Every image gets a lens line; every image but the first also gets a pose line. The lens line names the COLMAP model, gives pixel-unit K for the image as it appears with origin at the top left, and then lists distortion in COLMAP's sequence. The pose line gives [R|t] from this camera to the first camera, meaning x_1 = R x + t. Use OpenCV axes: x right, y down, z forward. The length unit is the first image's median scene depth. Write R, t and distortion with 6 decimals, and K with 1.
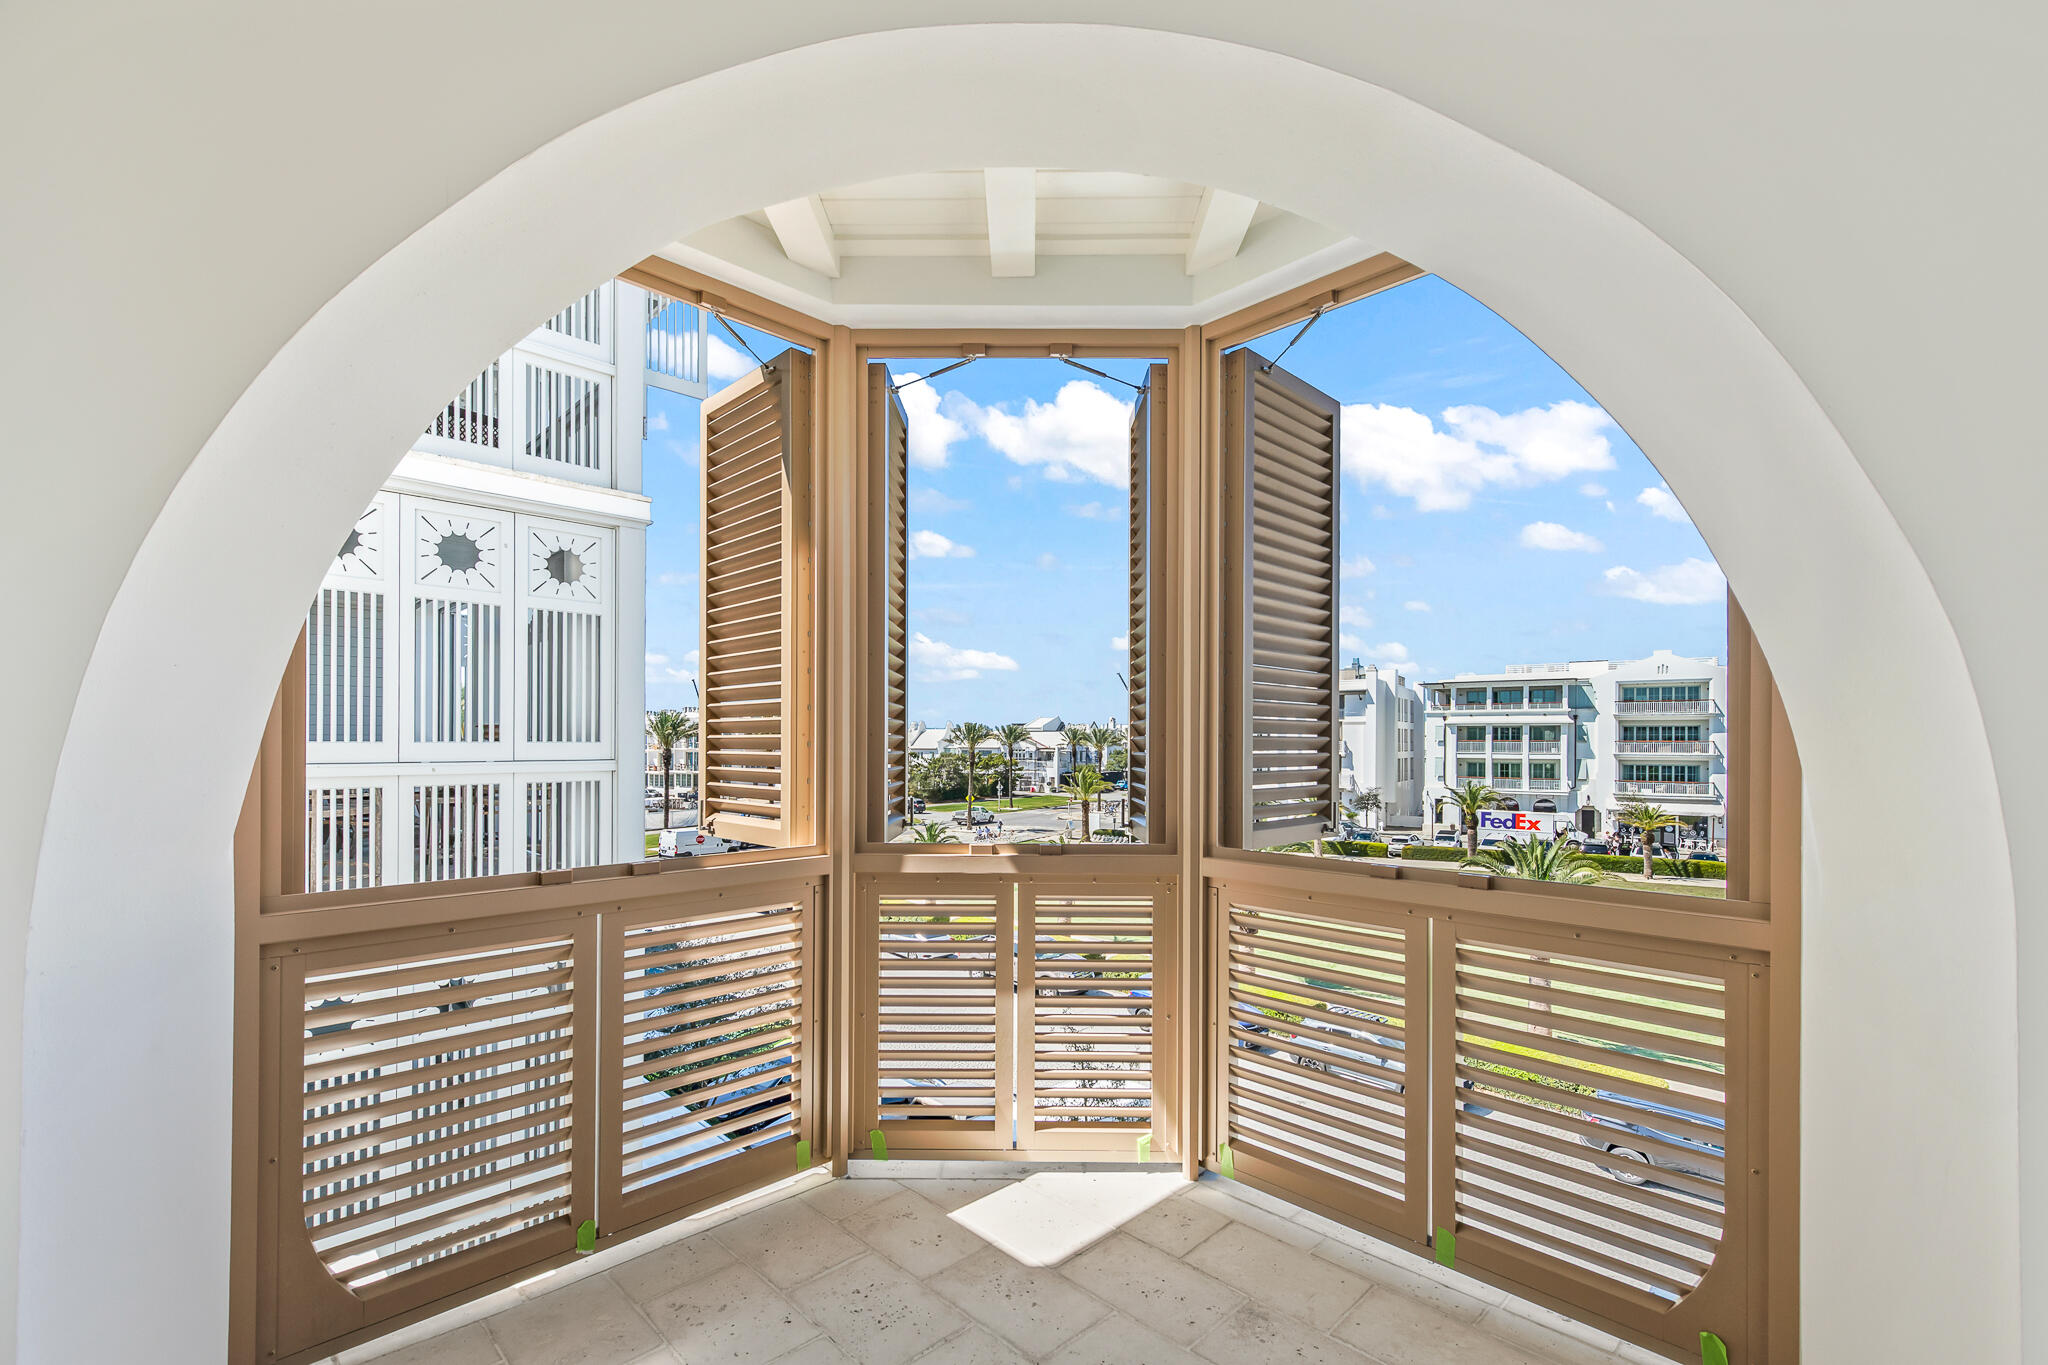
lens RADIAL K [[864.0, 0, 1009.3], [0, 864.0, 741.5], [0, 0, 1]] dist [0.012012, 0.000101]
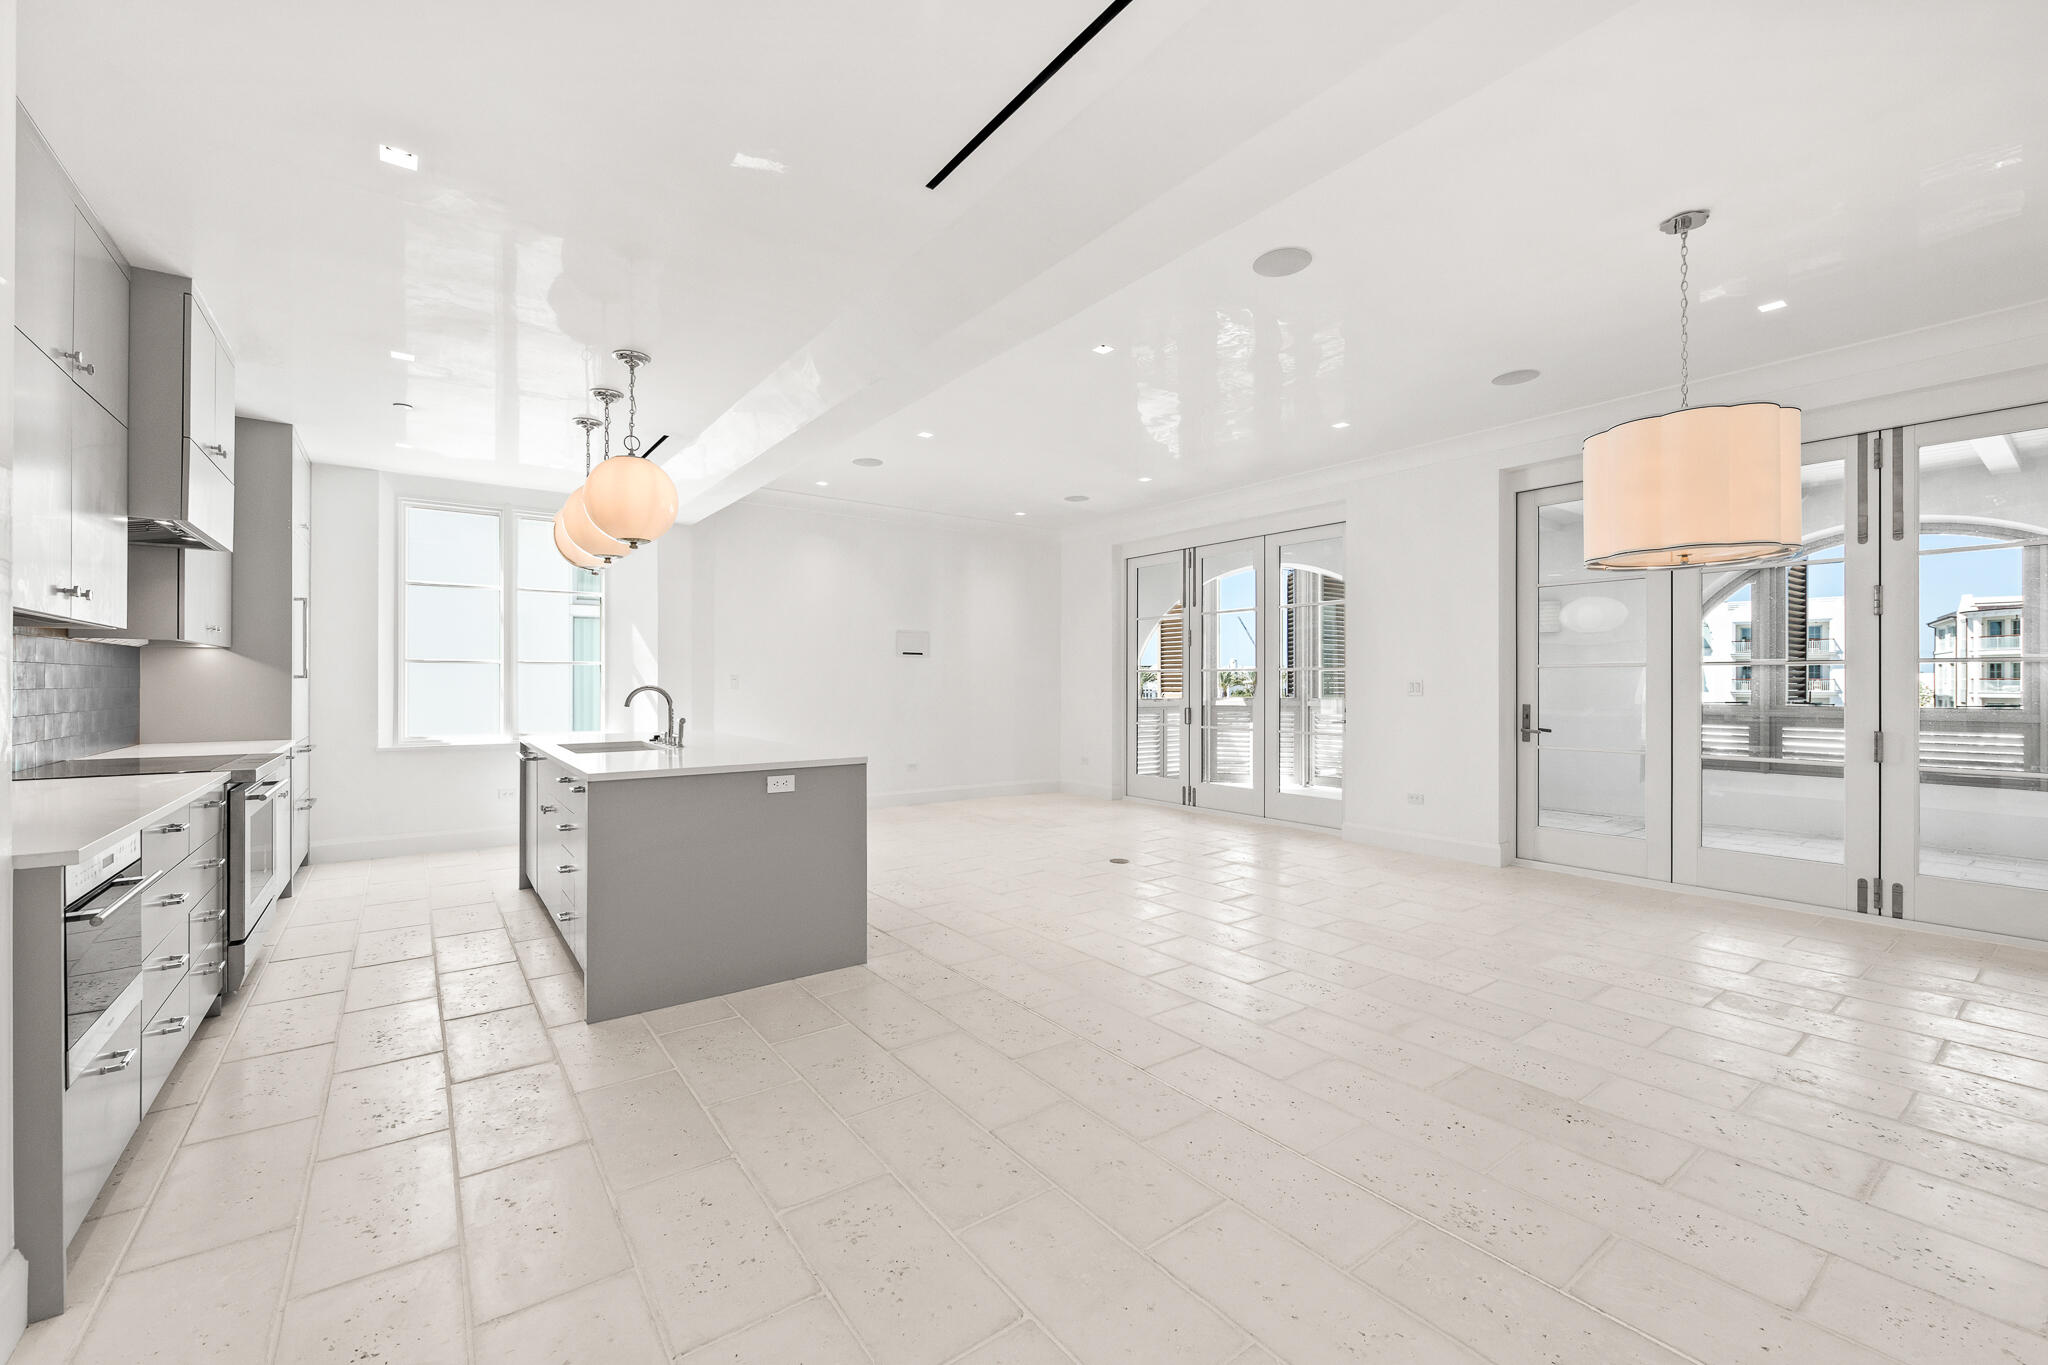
lens RADIAL K [[812.4, 0, 1035.6], [0, 812.4, 672.7], [0, 0, 1]] dist [0.001399, 0.000053]
pose [[0.992975, -0.004403, -0.118243, -0.512426], [0.002942, 0.999917, -0.012525, 0.050300], [0.118288, 0.012089, 0.992906, -2.534866]]
